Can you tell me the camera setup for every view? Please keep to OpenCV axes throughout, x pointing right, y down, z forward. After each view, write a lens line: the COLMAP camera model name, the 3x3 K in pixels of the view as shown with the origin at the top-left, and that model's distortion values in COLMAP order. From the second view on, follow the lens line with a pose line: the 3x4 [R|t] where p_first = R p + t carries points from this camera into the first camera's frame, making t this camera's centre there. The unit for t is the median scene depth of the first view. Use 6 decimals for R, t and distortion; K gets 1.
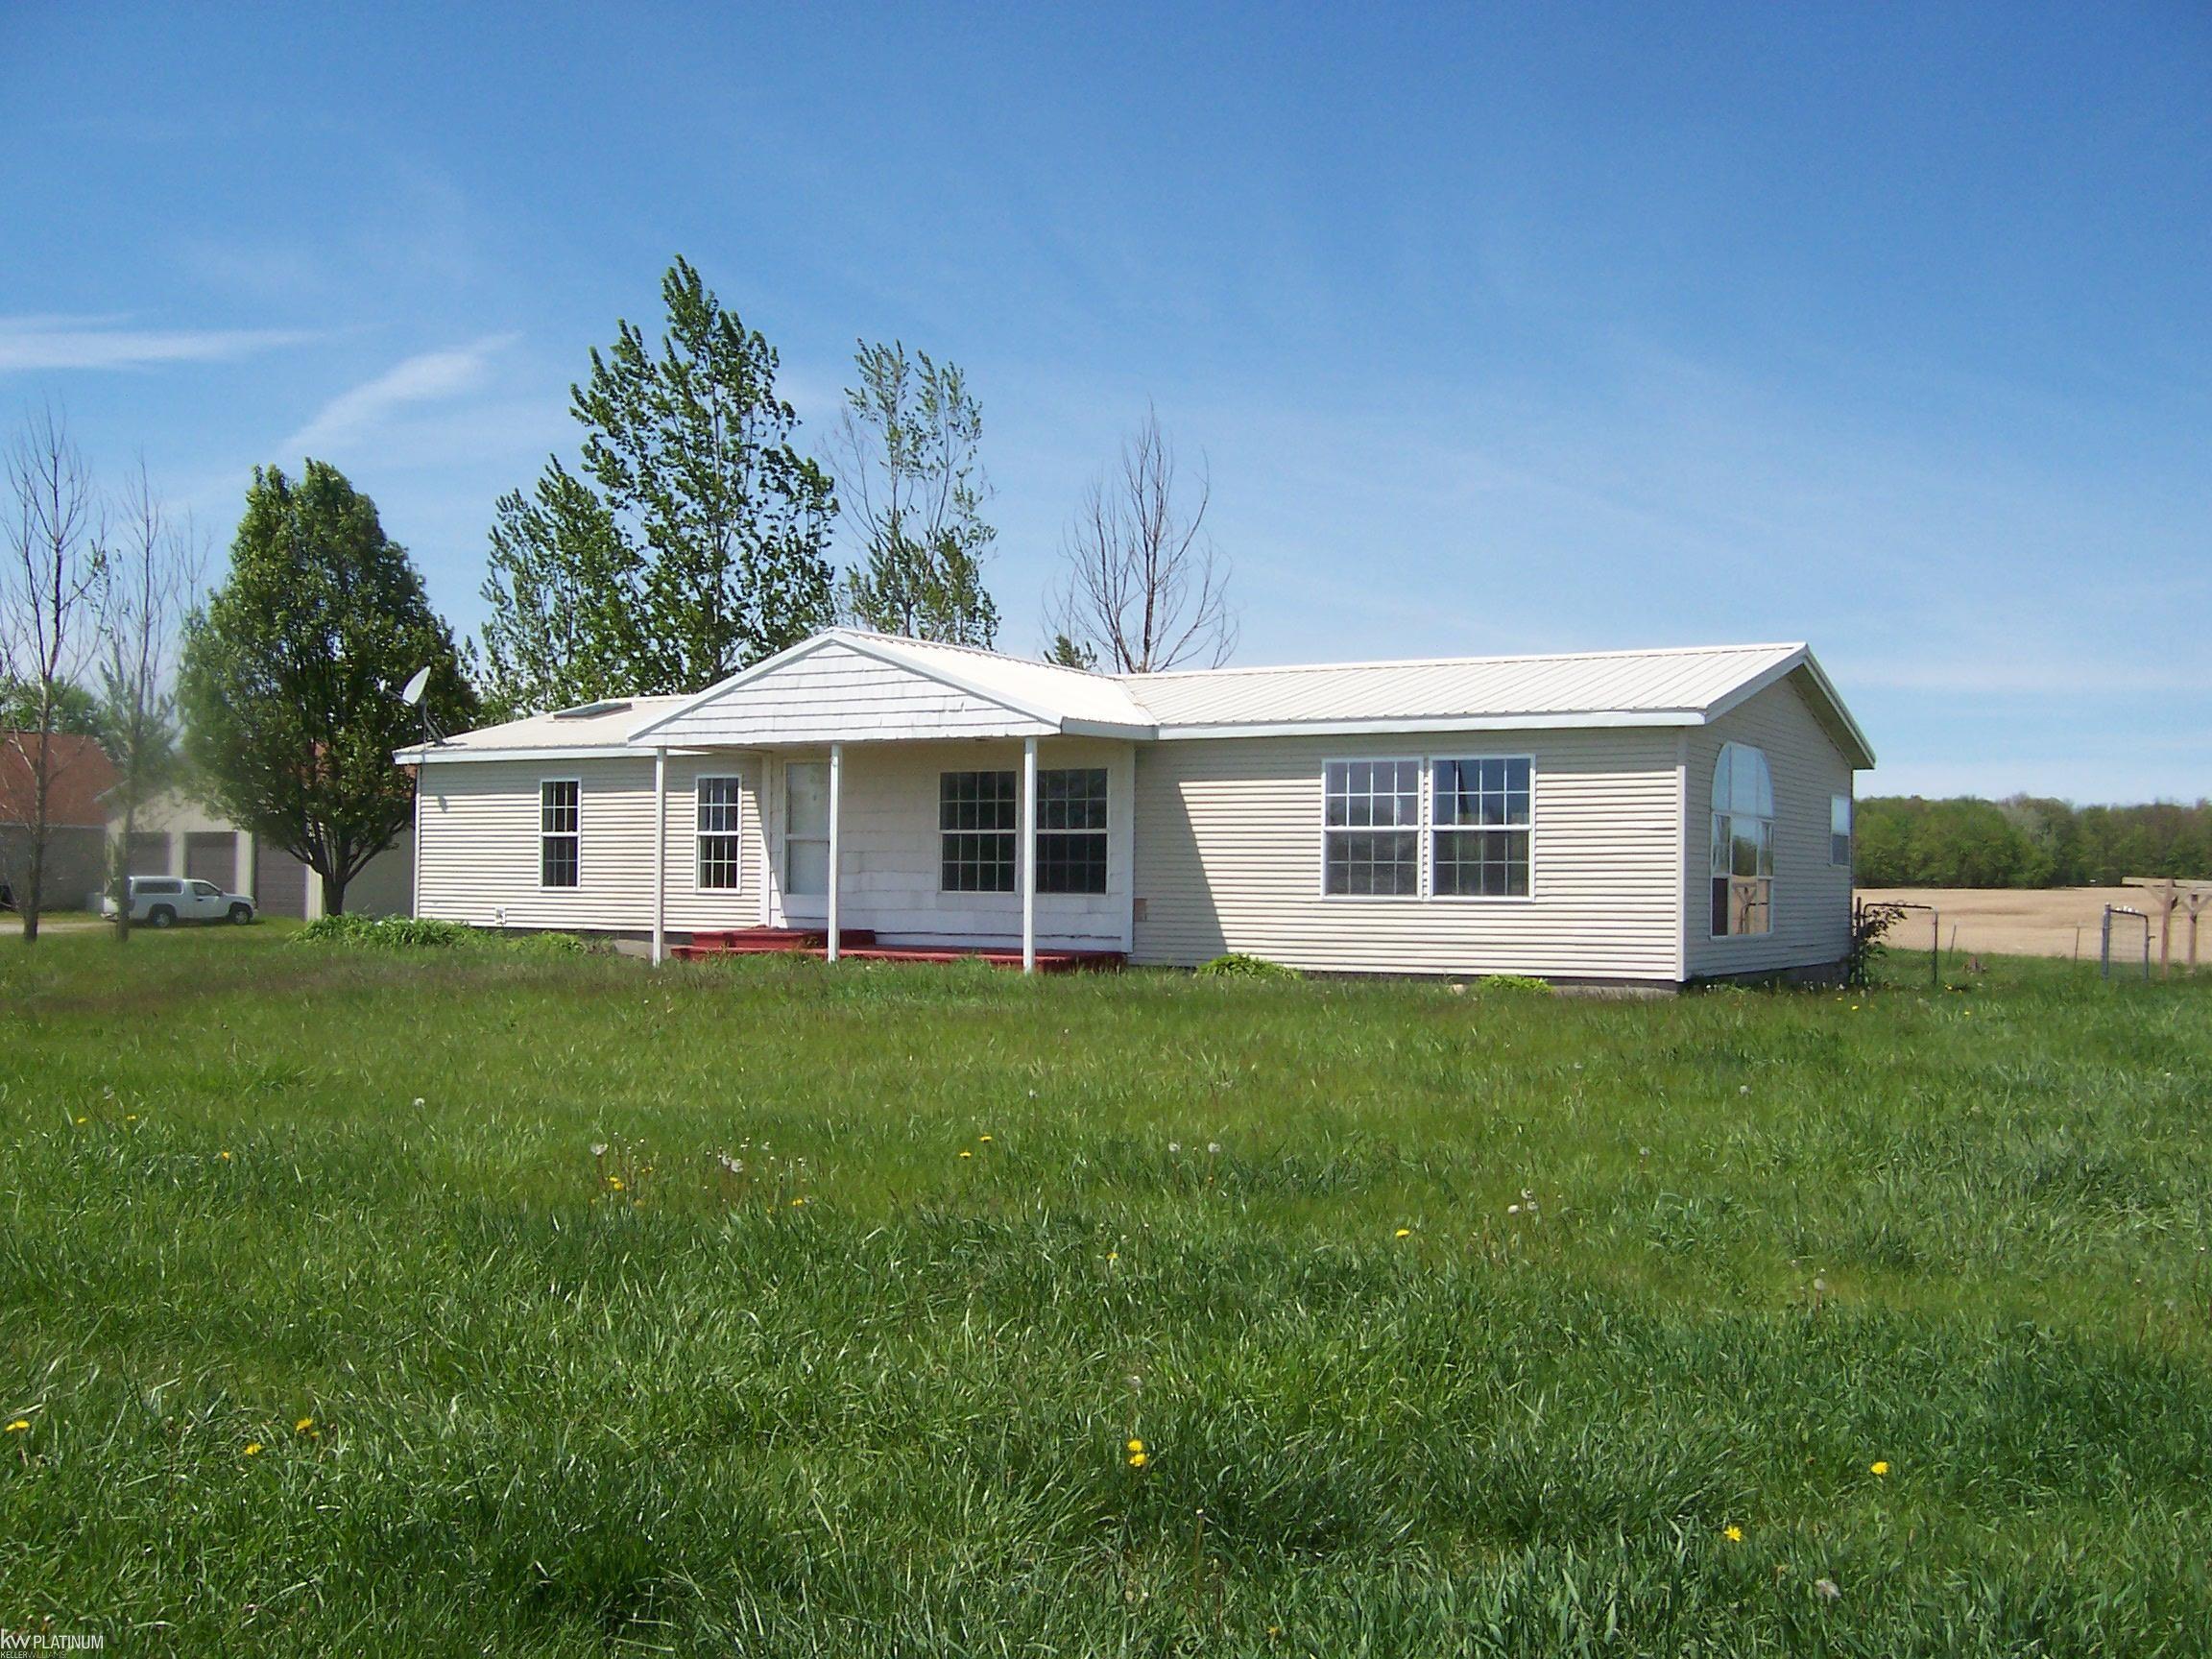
lens RADIAL K [[2143.7, 0, 1101.9], [0, 2143.7, 831.7], [0, 0, 1]] dist [-0.026989, 0.000000]
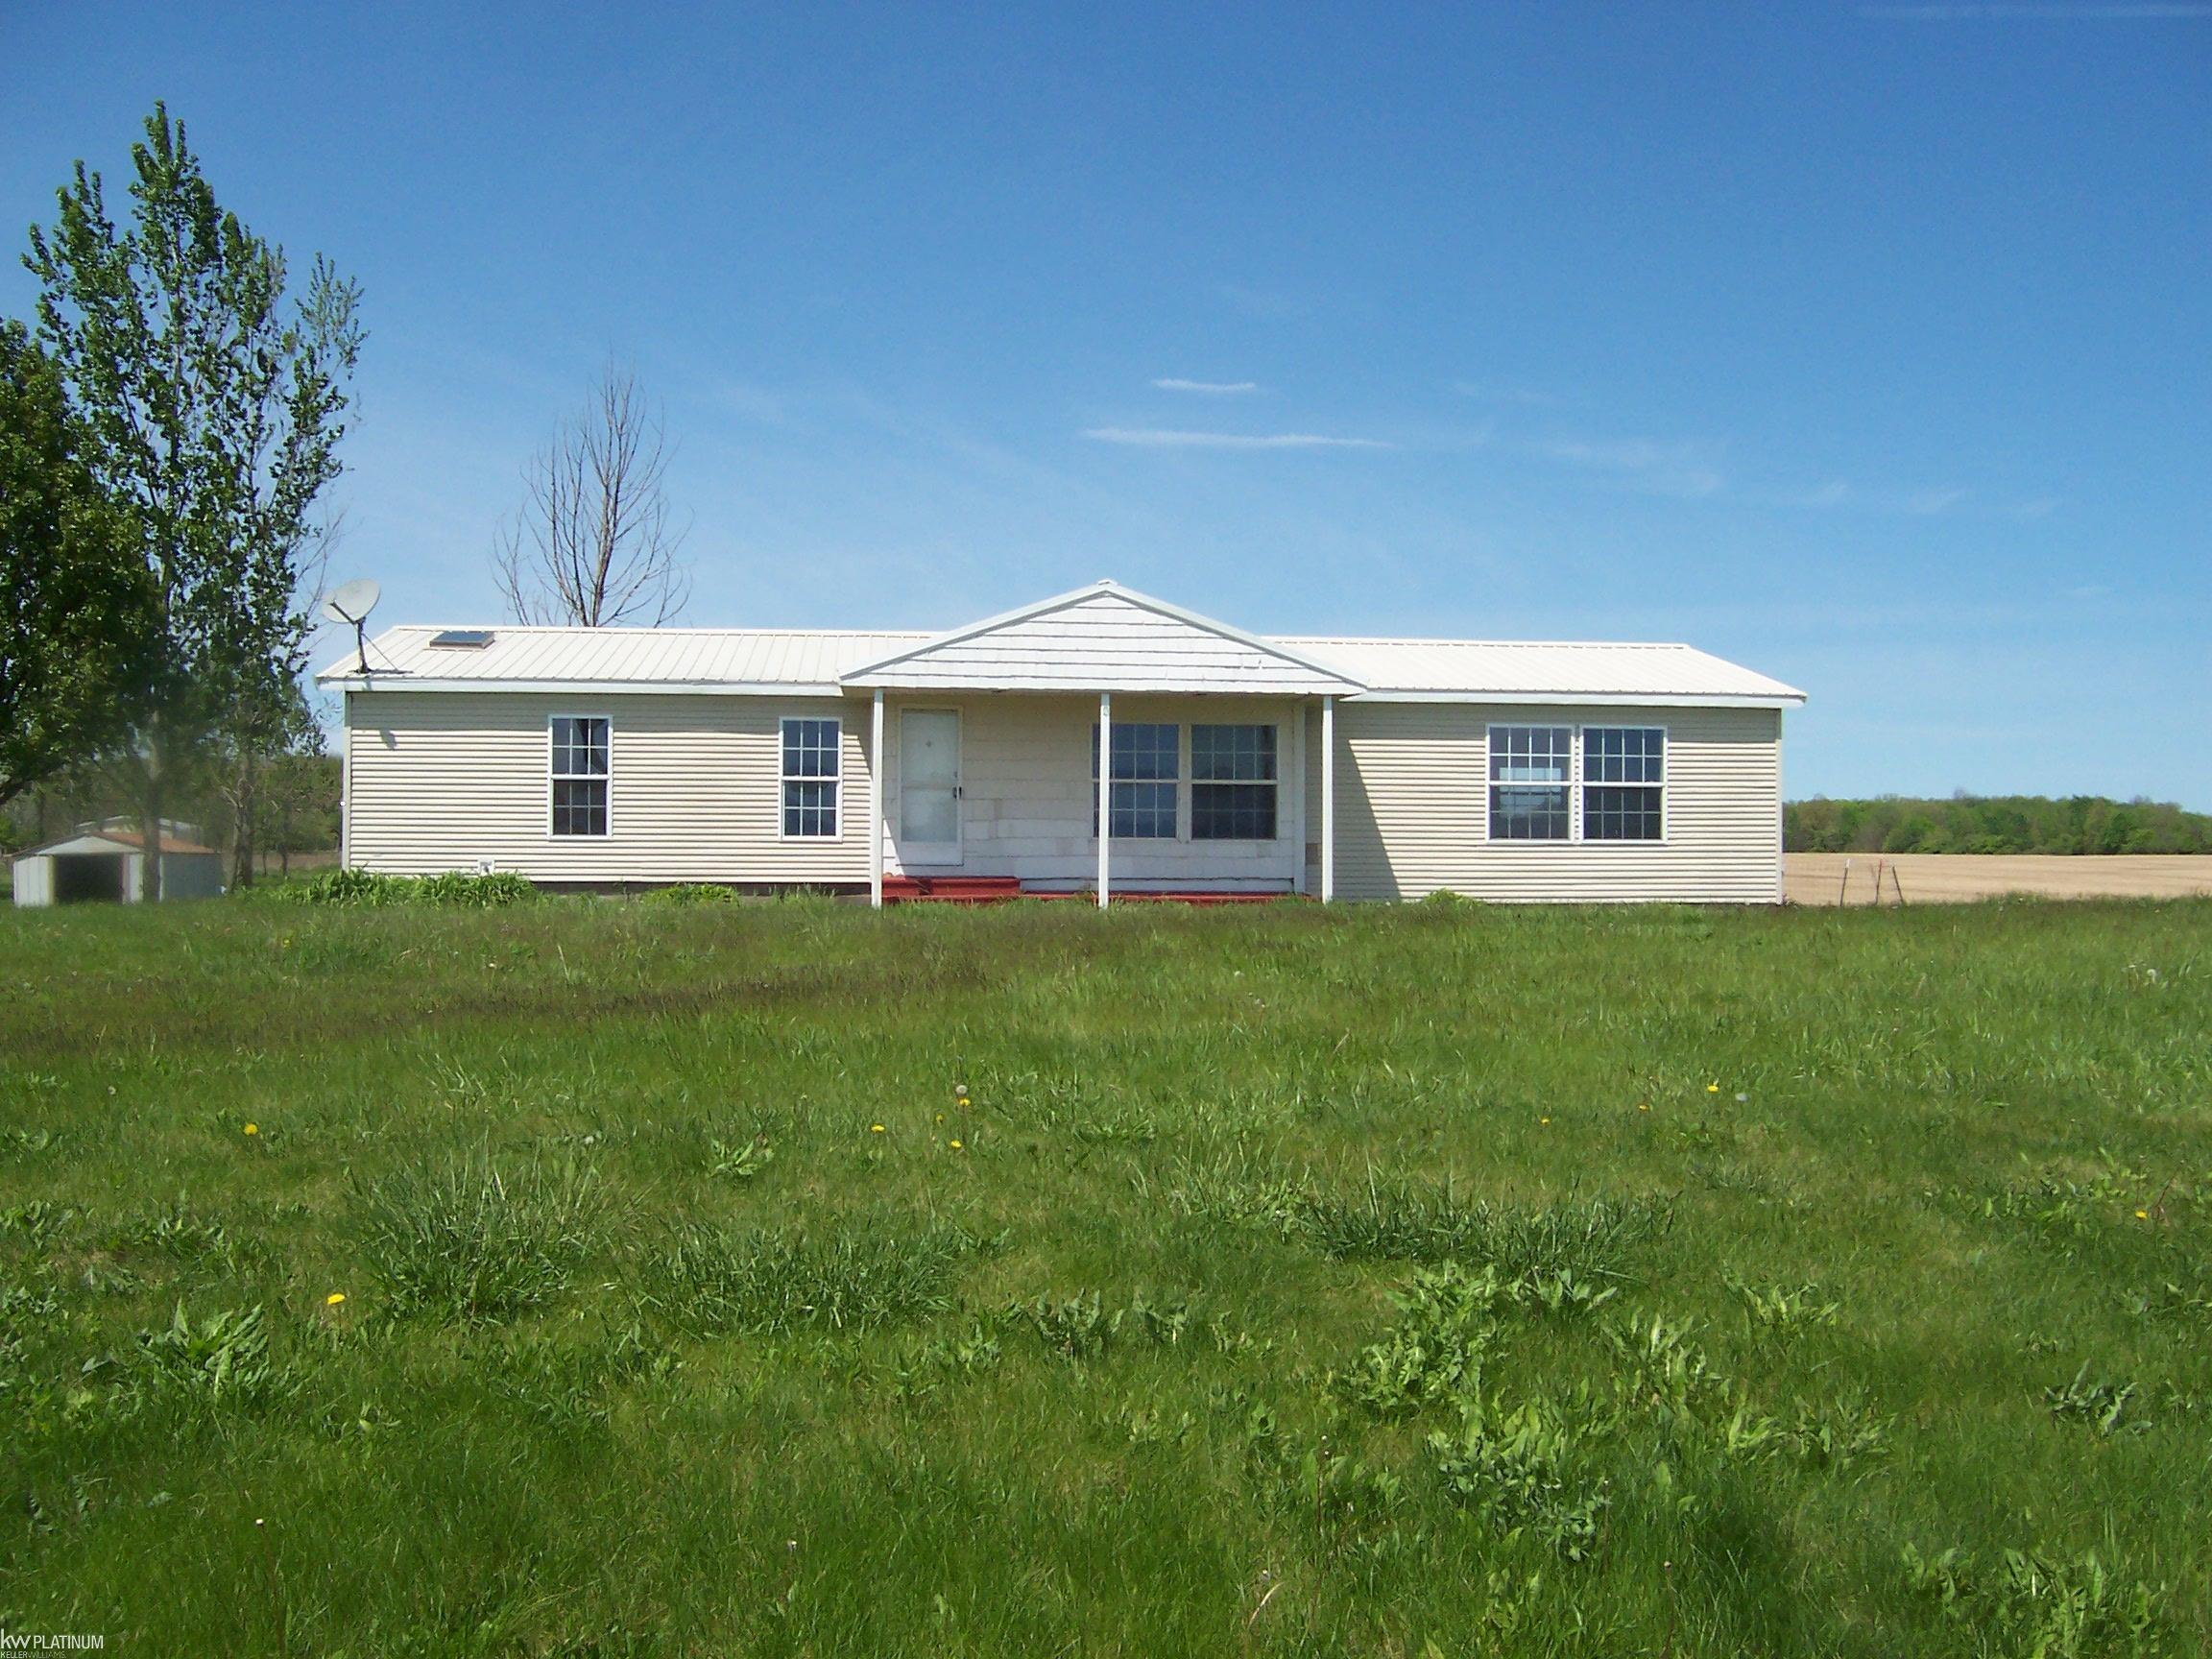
lens RADIAL K [[2143.7, 0, 1101.3], [0, 2143.7, 836.3], [0, 0, 1]] dist [-0.026989, 0.000000]
pose [[0.804088, -0.000170, 0.594510, -0.718329], [-0.012255, 0.999783, 0.016861, 0.009861], [-0.594384, -0.020844, 0.803912, 0.173050]]
